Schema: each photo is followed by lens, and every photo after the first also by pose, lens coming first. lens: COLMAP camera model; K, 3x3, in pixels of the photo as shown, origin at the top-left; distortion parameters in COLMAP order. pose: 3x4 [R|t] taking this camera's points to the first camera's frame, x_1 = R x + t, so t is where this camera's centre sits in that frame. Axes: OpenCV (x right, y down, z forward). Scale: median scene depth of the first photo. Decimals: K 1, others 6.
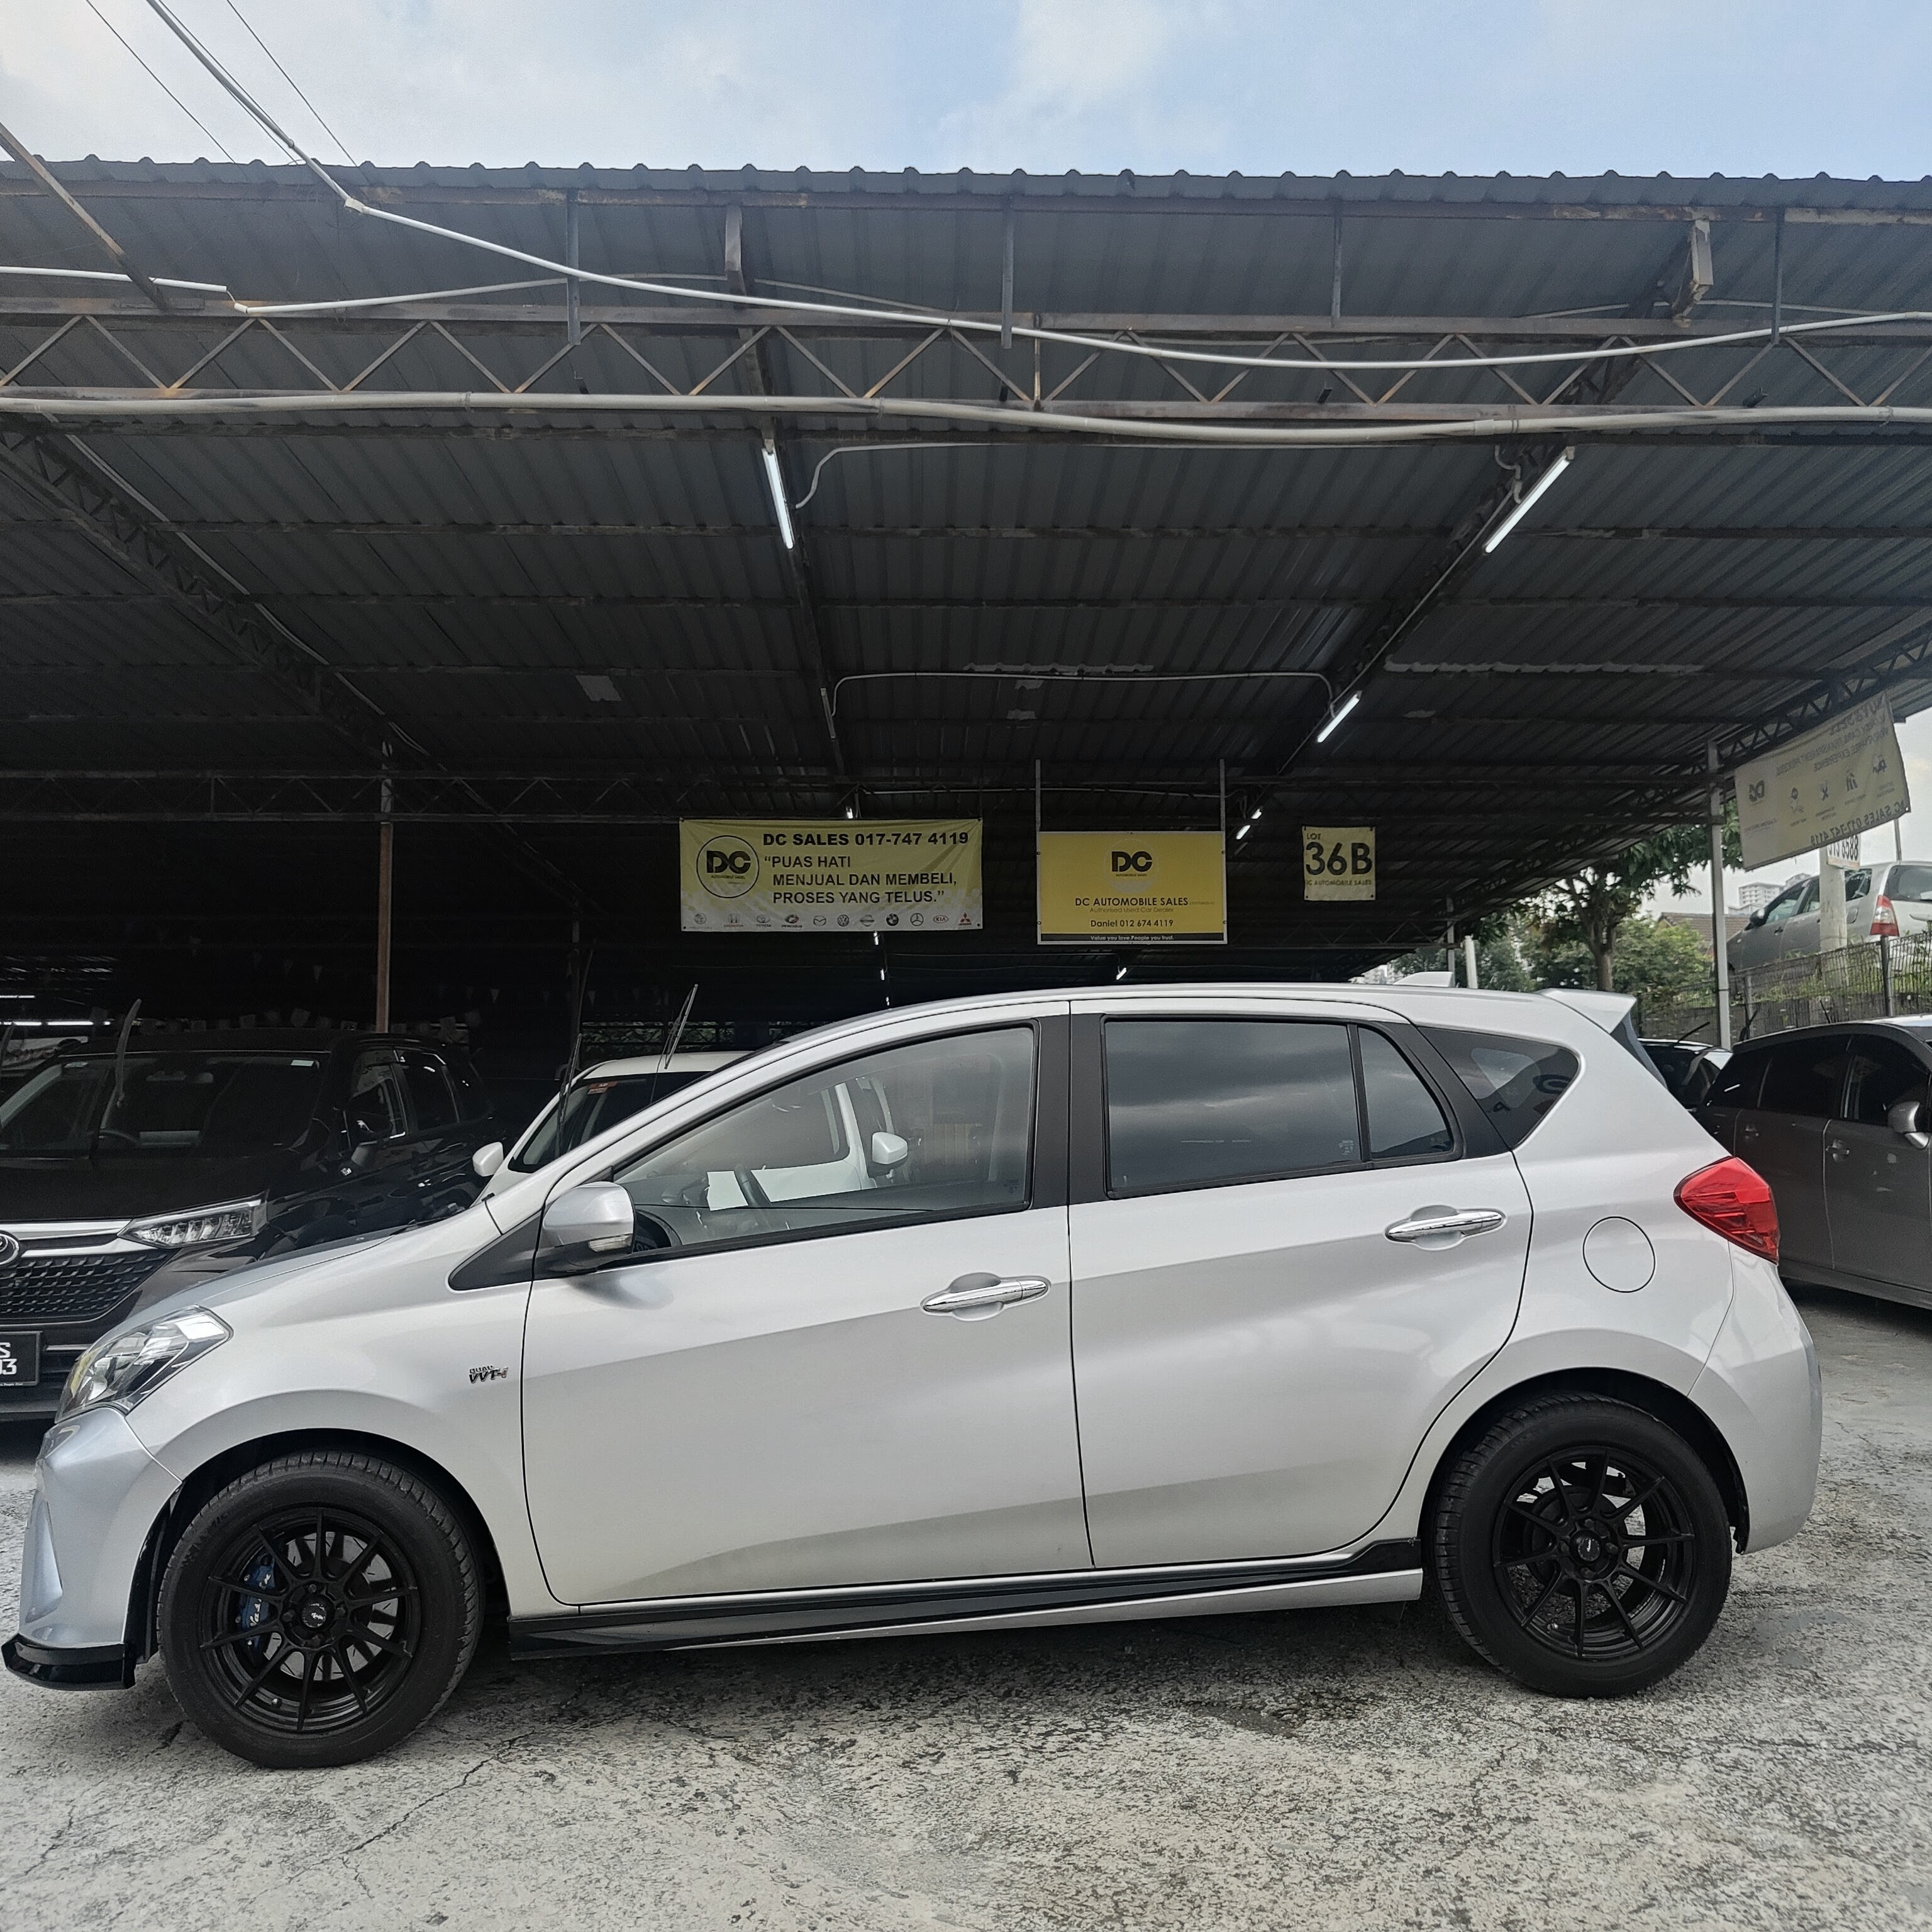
lens RADIAL K [[1827.8, 0, 966.0], [0, 1827.8, 966.0], [0, 0, 1]] dist [-0.004591, 0.012952]
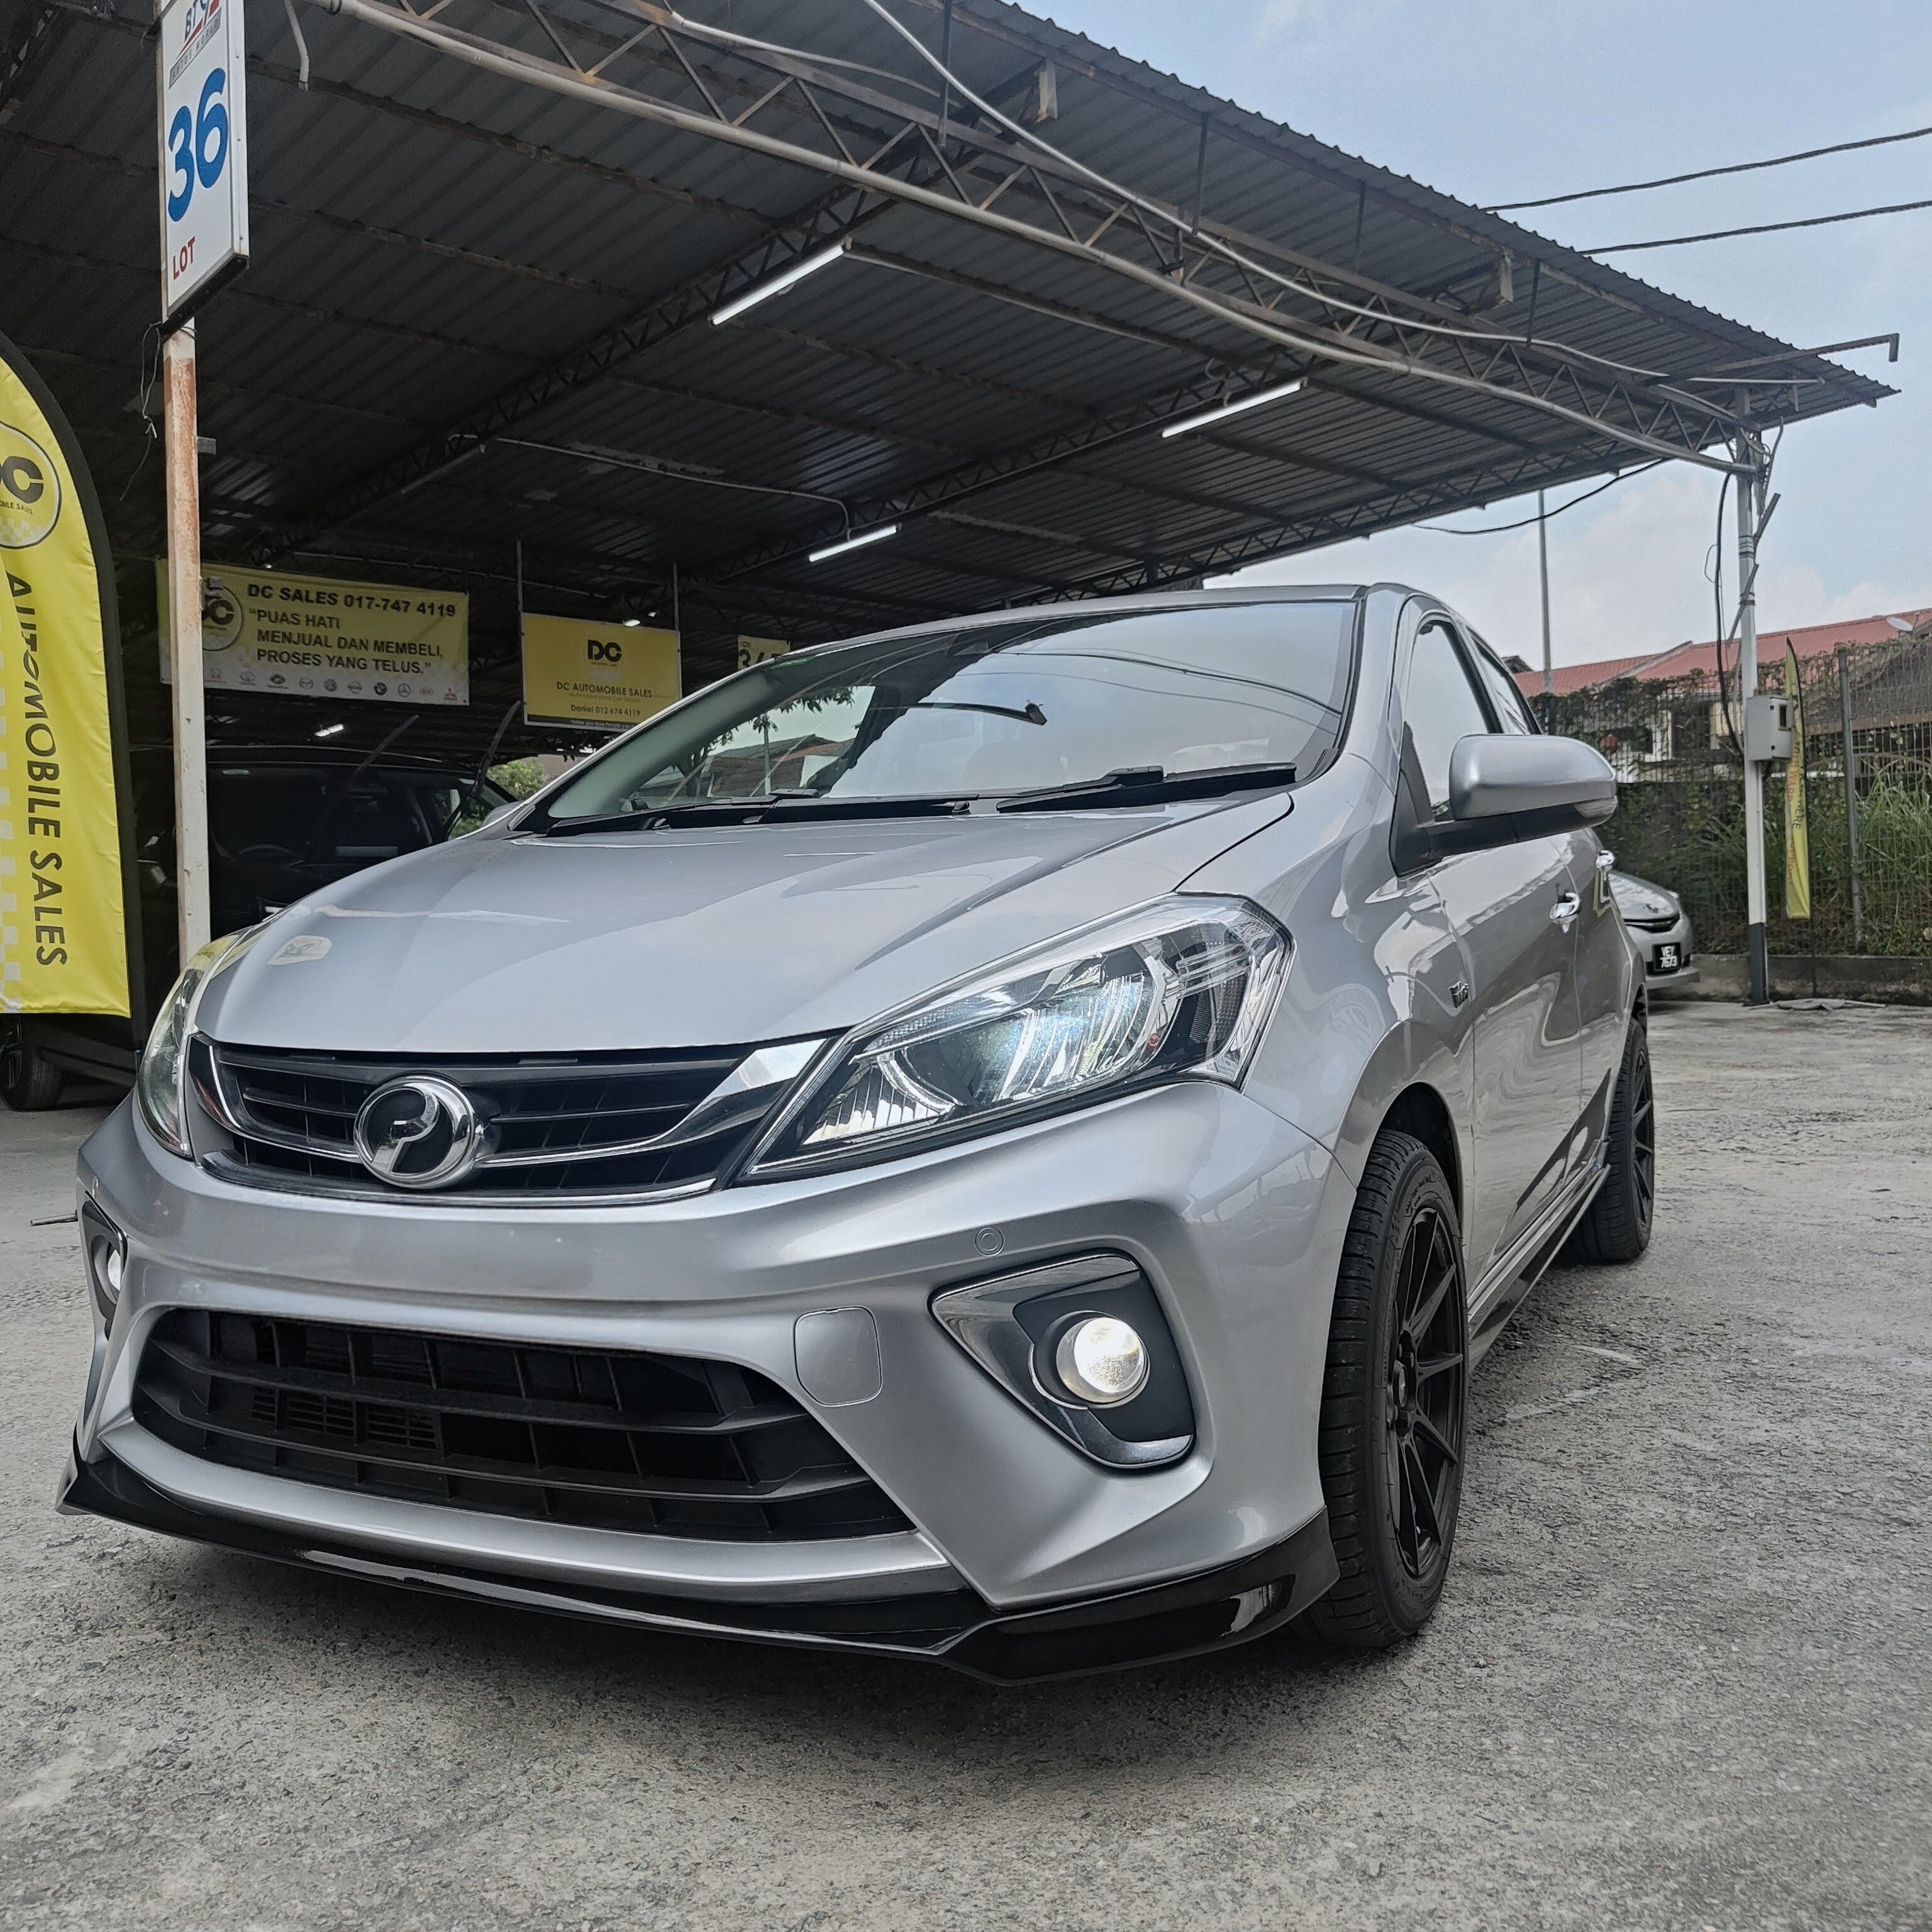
lens RADIAL K [[1840.2, 0, 966.0], [0, 1840.2, 966.0], [0, 0, 1]] dist [-0.022412, -0.014862]
pose [[0.781118, -0.011149, 0.624283, -0.405988], [-0.048277, 0.995769, 0.078189, 0.029934], [-0.622514, -0.091214, 0.777275, 0.040786]]
